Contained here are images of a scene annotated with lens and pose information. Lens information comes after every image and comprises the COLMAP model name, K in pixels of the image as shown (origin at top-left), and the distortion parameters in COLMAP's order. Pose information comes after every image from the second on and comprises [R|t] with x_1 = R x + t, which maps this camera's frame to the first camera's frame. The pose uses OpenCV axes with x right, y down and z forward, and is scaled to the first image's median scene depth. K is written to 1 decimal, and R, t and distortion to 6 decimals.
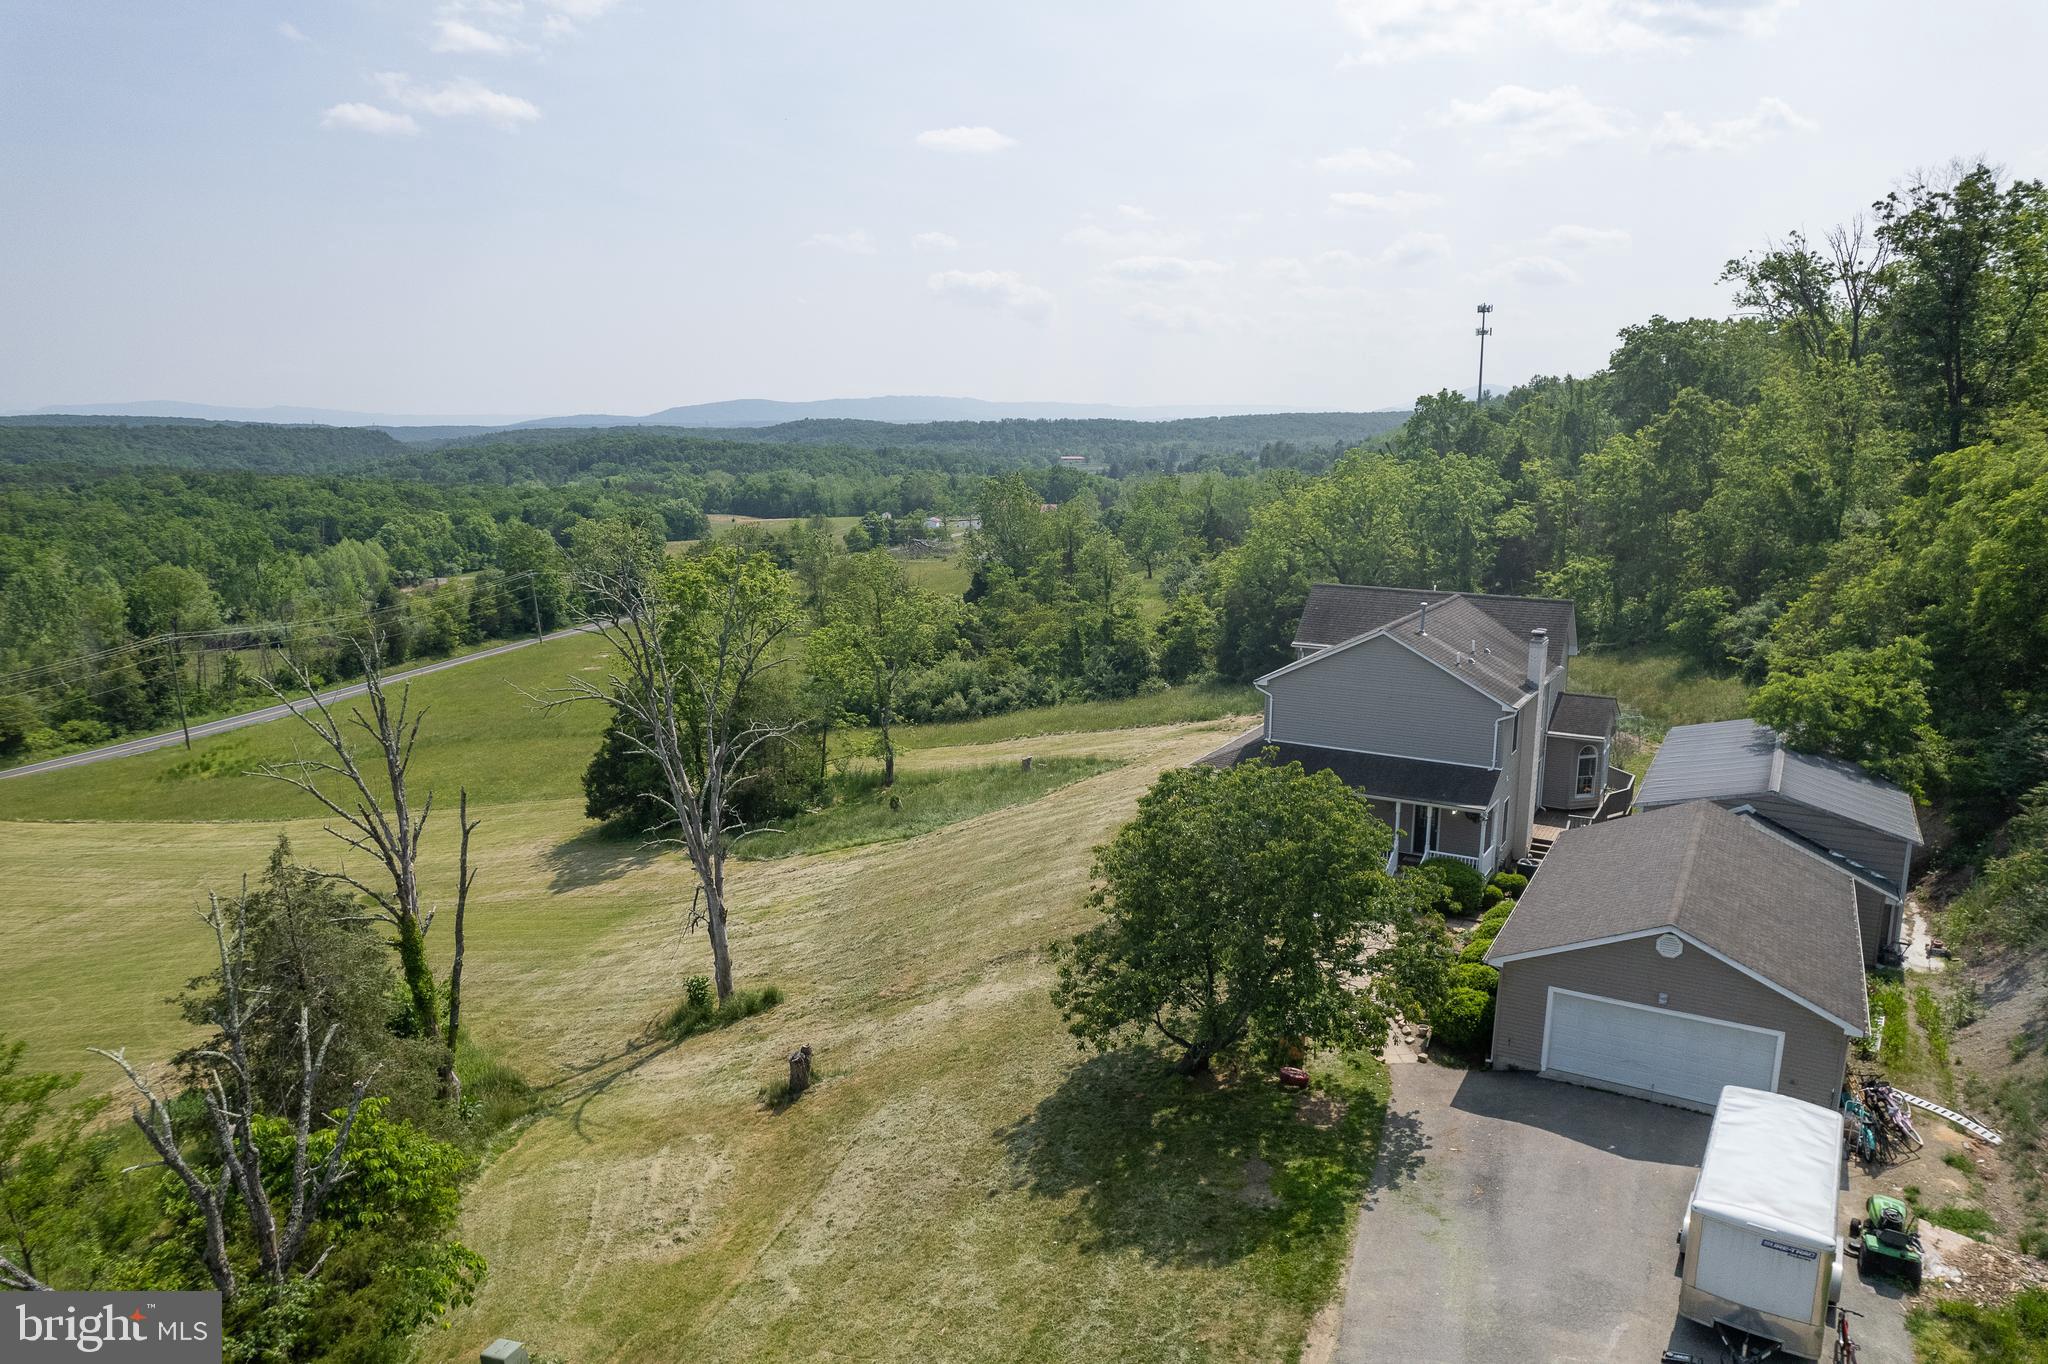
lens RADIAL K [[1317.0, 0, 1030.1], [0, 1317.0, 682.0], [0, 0, 1]] dist [-0.077986, 0.073463]
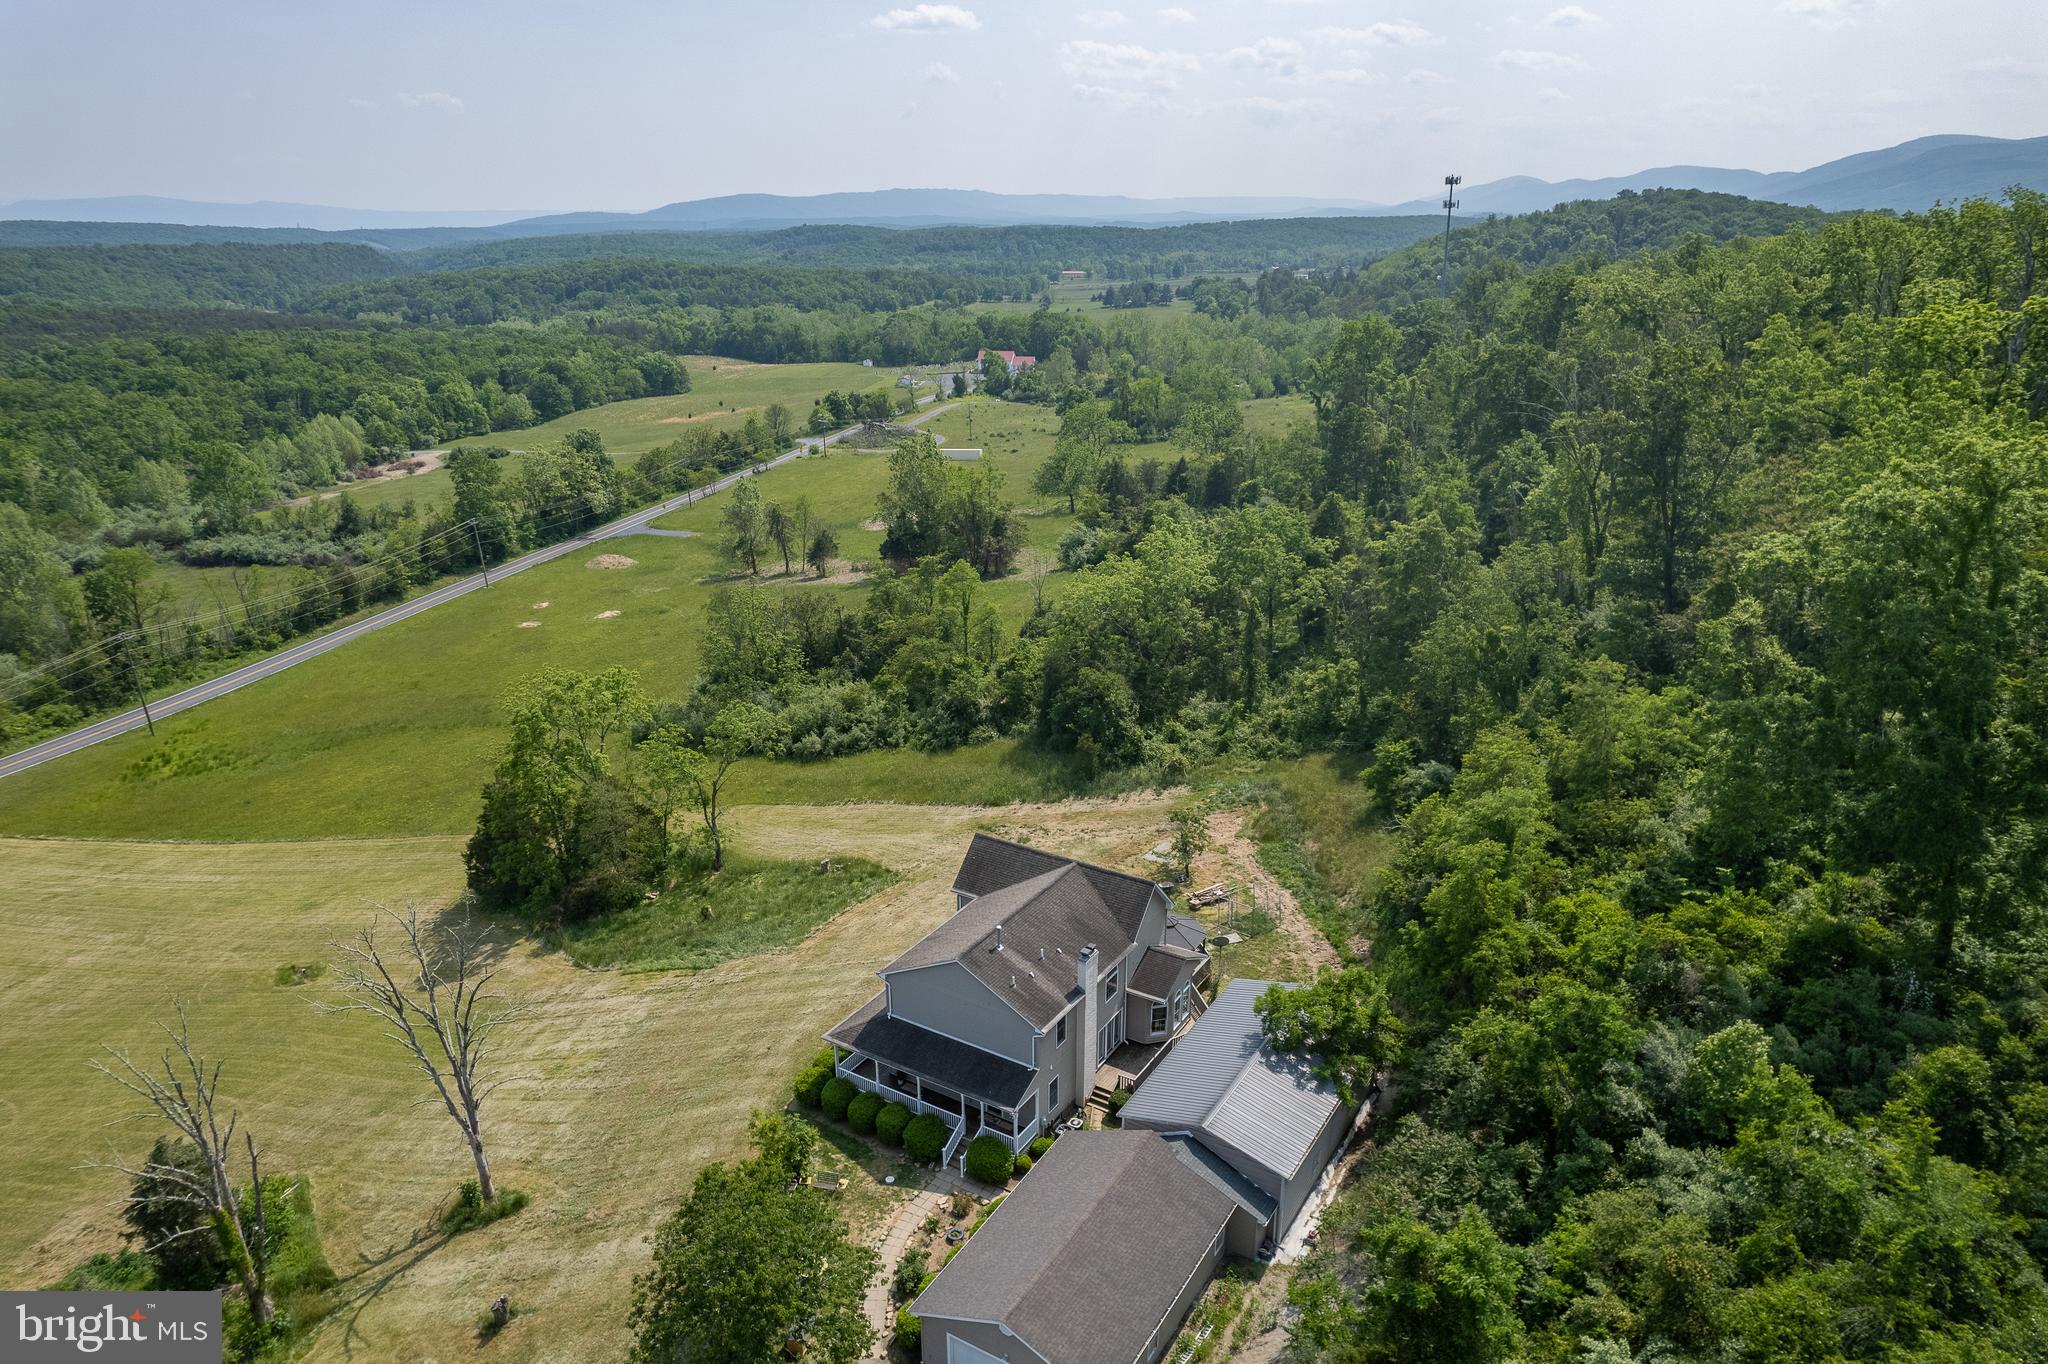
lens RADIAL K [[1317.0, 0, 1030.1], [0, 1317.0, 682.0], [0, 0, 1]] dist [-0.077986, 0.073463]
pose [[0.999953, 0.001169, -0.009670, 0.143299], [0.000268, 0.989084, 0.147353, -0.204037], [0.009737, -0.147348, 0.989037, -0.101704]]
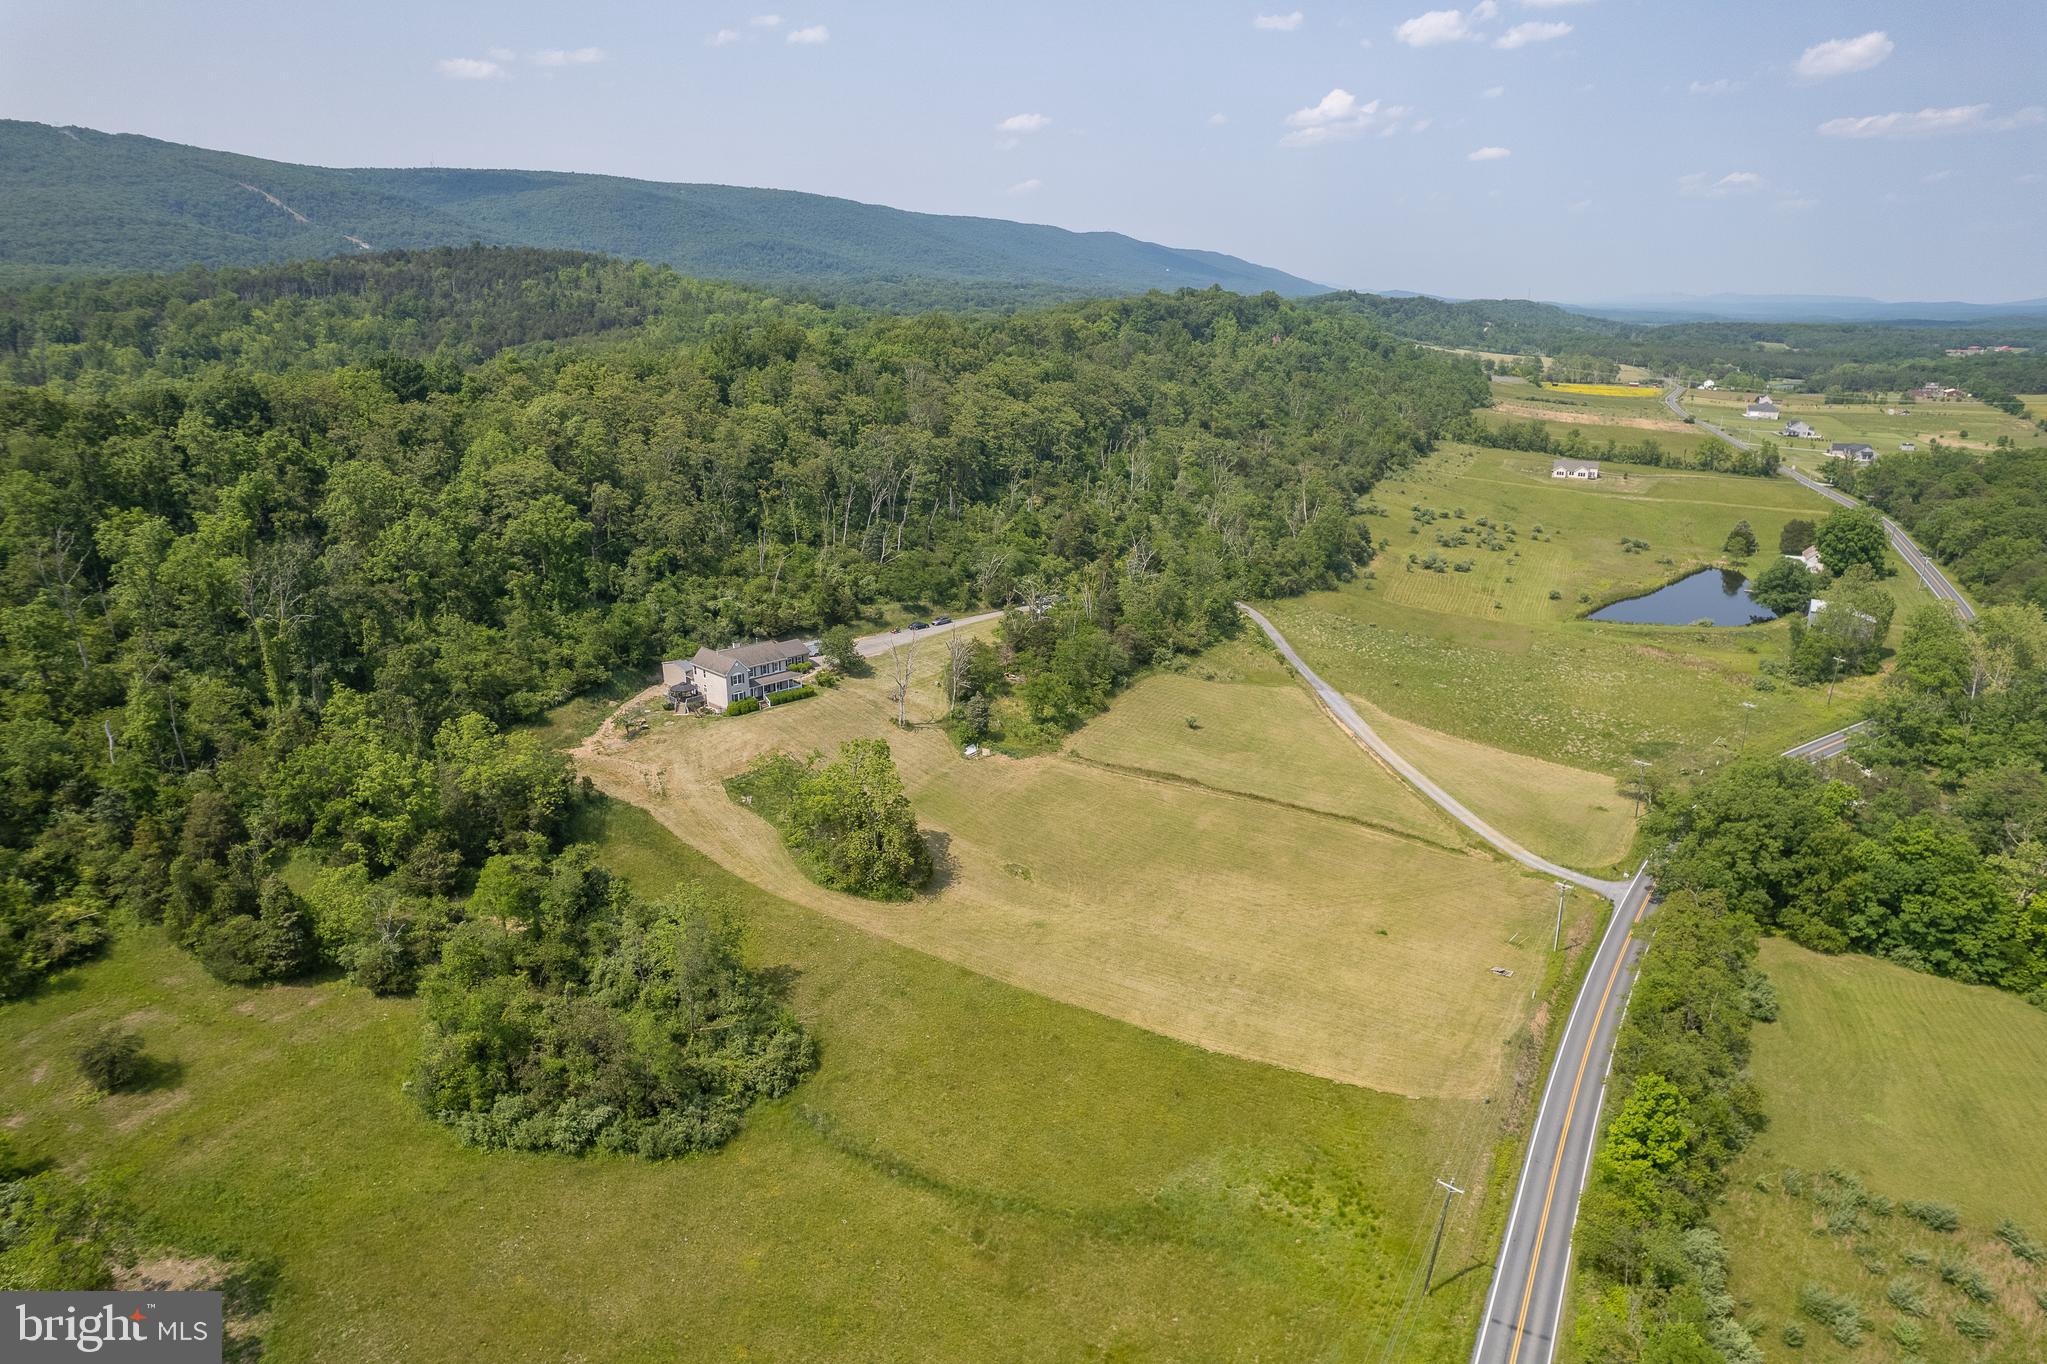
lens RADIAL K [[1316.4, 0, 1029.6], [0, 1316.4, 682.0], [0, 0, 1]] dist [-0.077986, 0.073463]
pose [[-0.970903, -0.070820, 0.228761, -0.743782], [0.045910, 0.882506, 0.468056, -0.884406], [-0.235031, 0.464939, -0.853576, 2.060345]]
